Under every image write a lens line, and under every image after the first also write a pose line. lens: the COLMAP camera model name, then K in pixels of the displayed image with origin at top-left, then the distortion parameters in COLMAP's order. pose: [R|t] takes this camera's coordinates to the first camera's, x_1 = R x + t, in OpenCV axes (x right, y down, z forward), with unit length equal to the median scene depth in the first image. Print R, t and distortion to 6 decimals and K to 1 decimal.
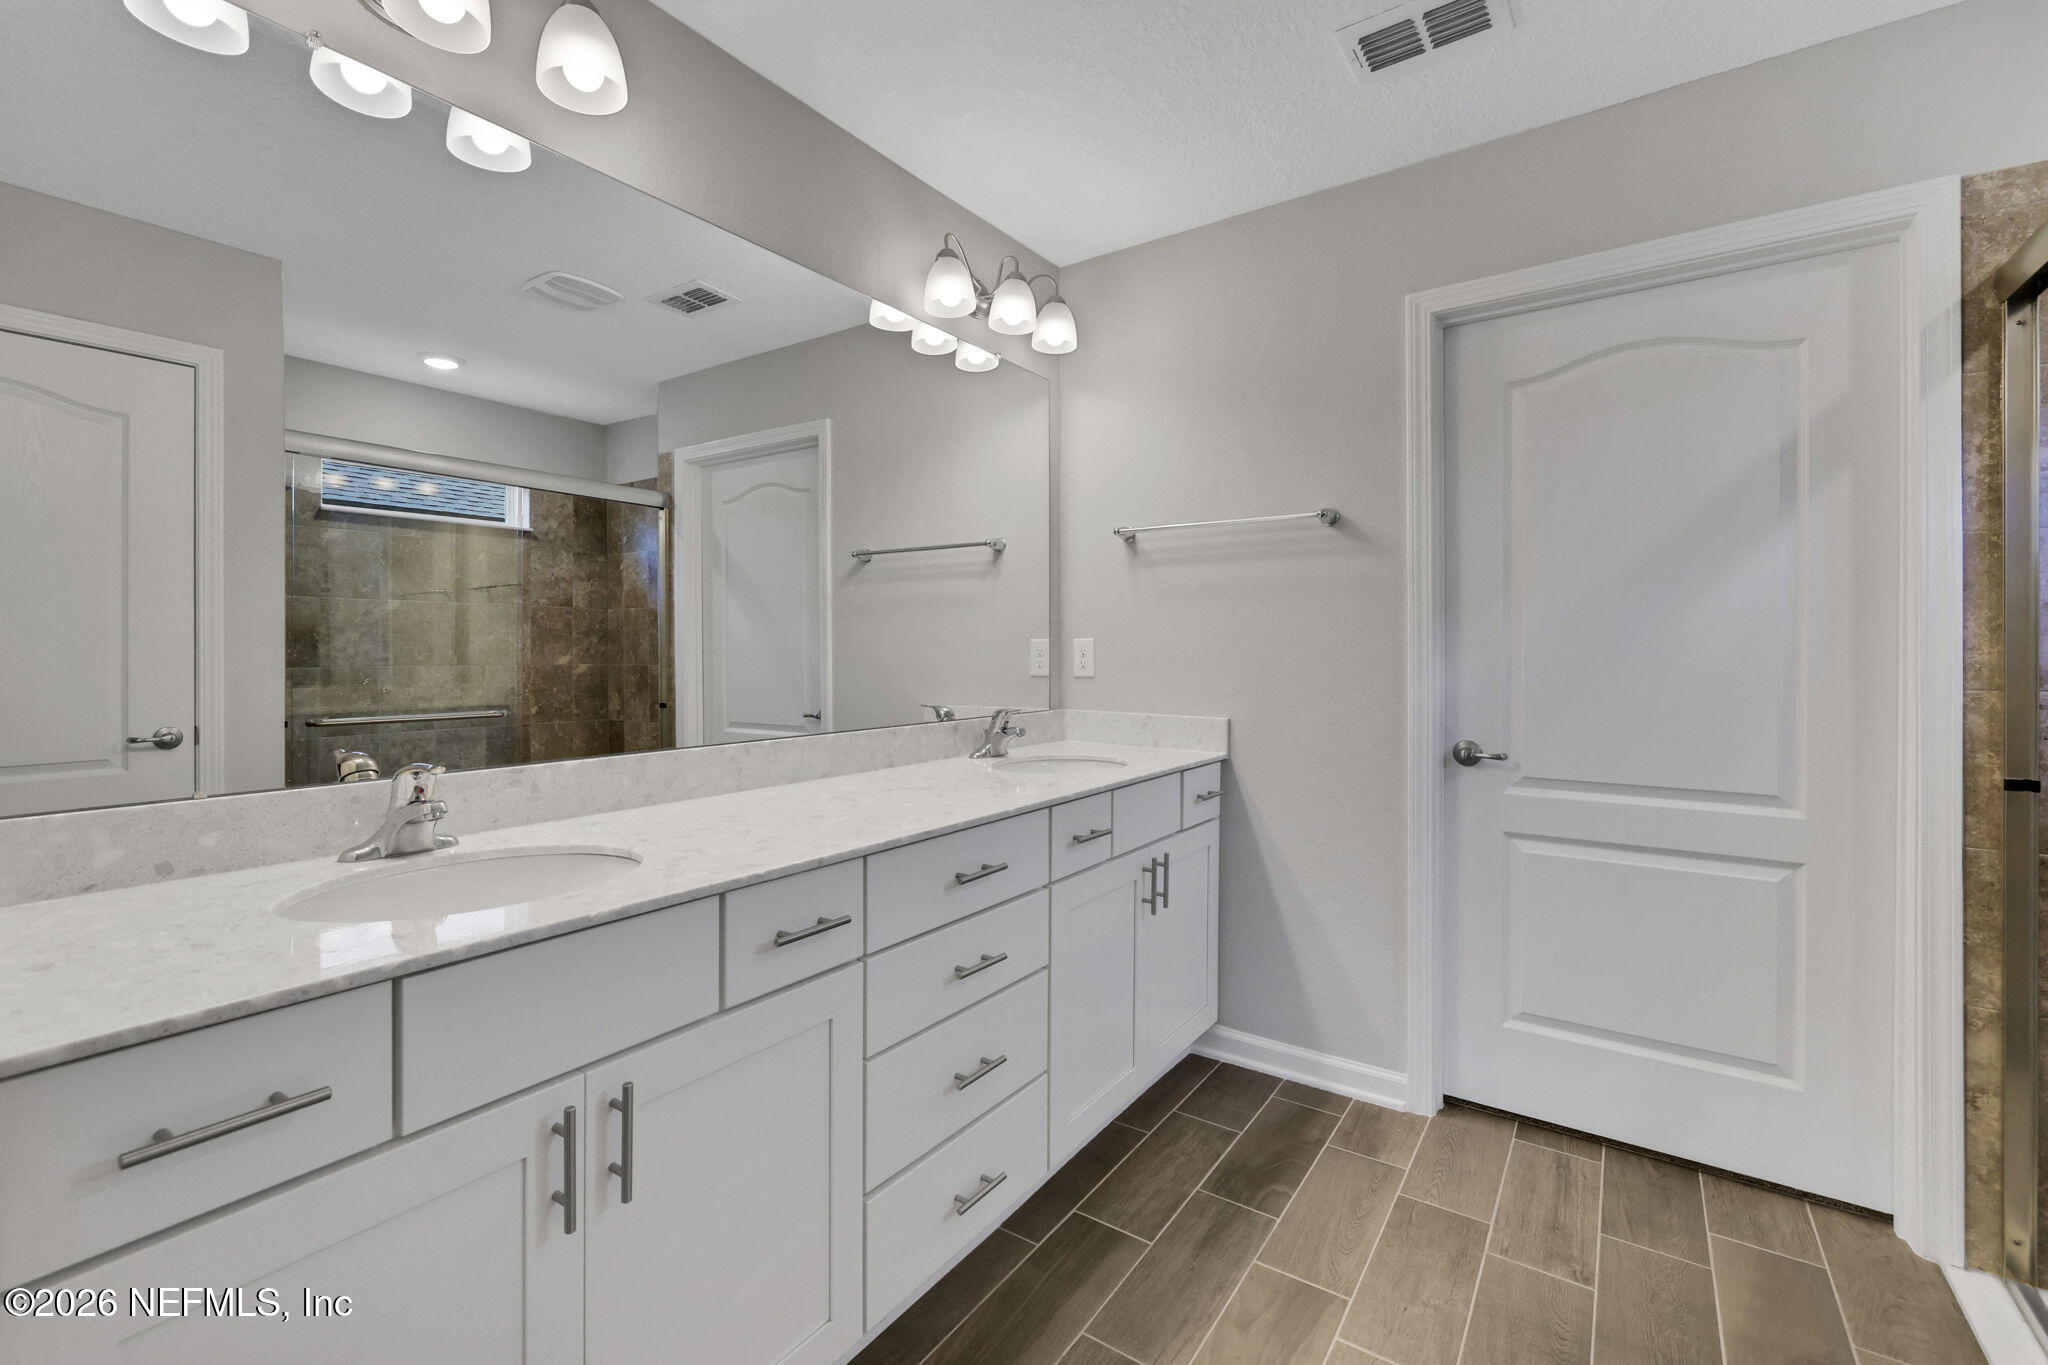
lens RADIAL K [[882.8, 0, 1014.8], [0, 882.8, 658.5], [0, 0, 1]] dist [0.001319, 0.000274]
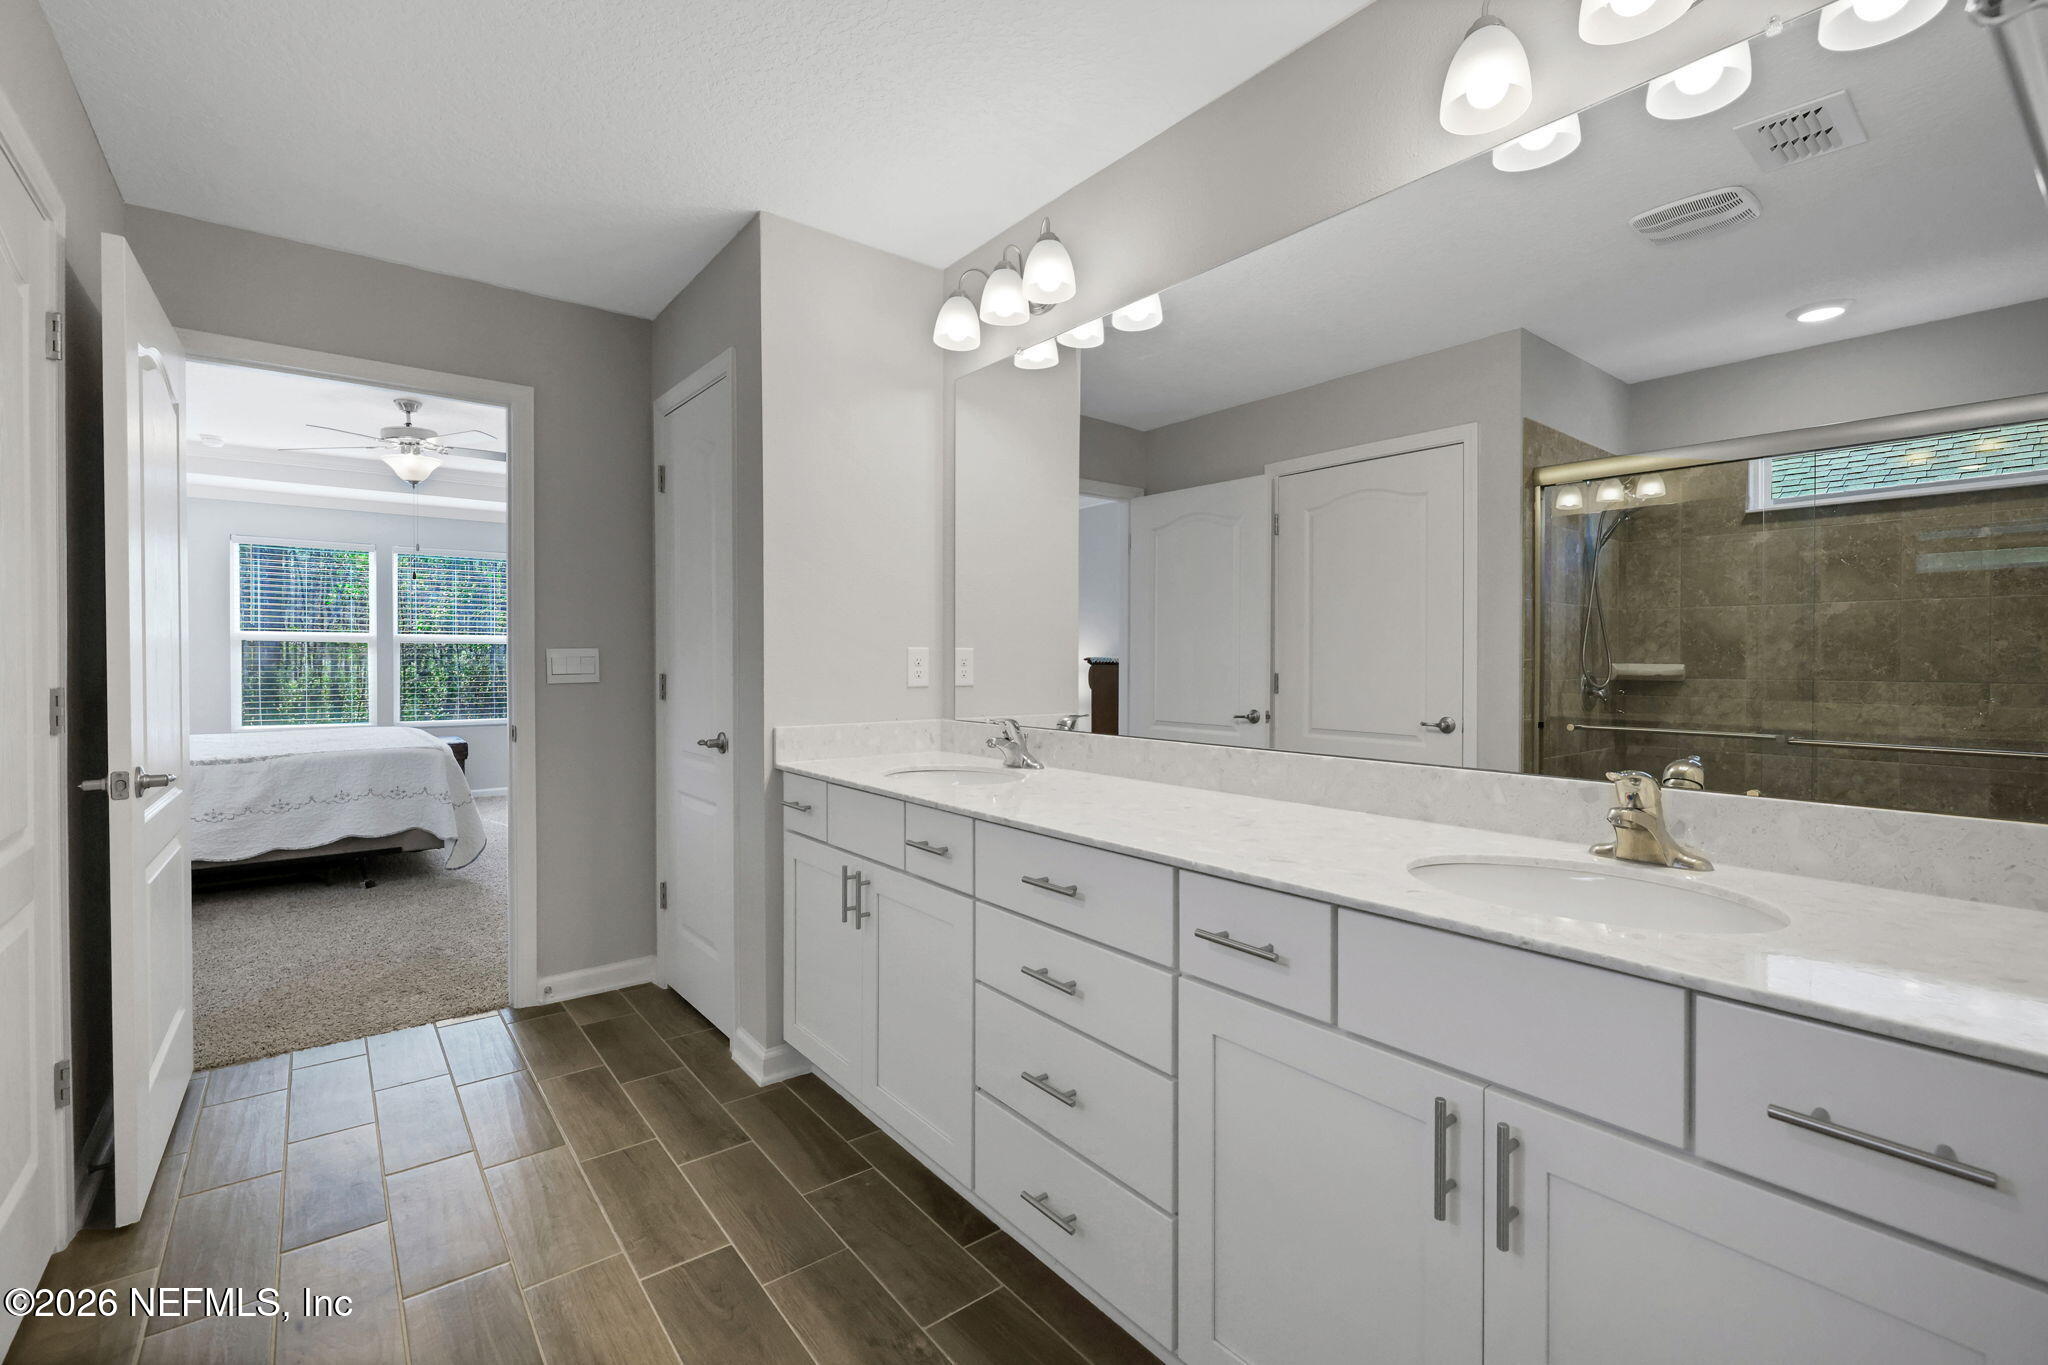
lens RADIAL K [[914.4, 0, 1020.0], [0, 914.4, 666.5], [0, 0, 1]] dist [-0.005852, -0.000224]
pose [[-0.299769, 0.004653, -0.954000, 0.681899], [-0.011153, 0.999903, 0.008381, -0.005995], [0.953947, 0.013152, -0.299688, 0.923336]]
